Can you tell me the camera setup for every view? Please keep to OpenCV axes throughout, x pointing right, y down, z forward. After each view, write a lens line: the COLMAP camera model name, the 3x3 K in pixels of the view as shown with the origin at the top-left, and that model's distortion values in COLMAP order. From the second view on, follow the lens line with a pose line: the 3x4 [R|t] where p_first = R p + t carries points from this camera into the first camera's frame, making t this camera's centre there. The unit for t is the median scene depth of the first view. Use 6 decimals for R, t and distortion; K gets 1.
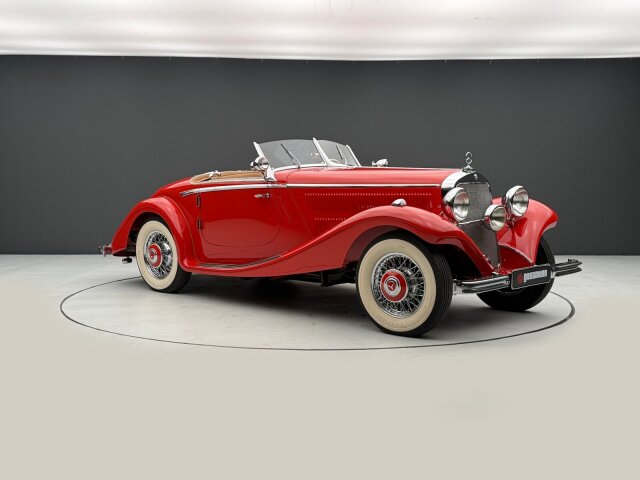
lens RADIAL K [[805.5, 0, 320.0], [0, 805.5, 240.0], [0, 0, 1]] dist [0.014022, -0.001854]
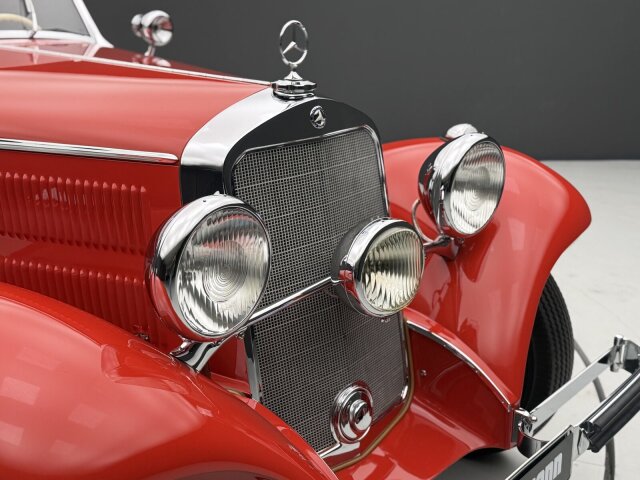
lens RADIAL K [[799.8, 0, 320.0], [0, 799.8, 240.0], [0, 0, 1]] dist [0.012215, 0.055778]
pose [[0.999647, -0.016593, 0.020766, 0.182227], [0.012131, 0.979916, 0.199039, -0.088785], [-0.023652, -0.198717, 0.979771, 0.698531]]
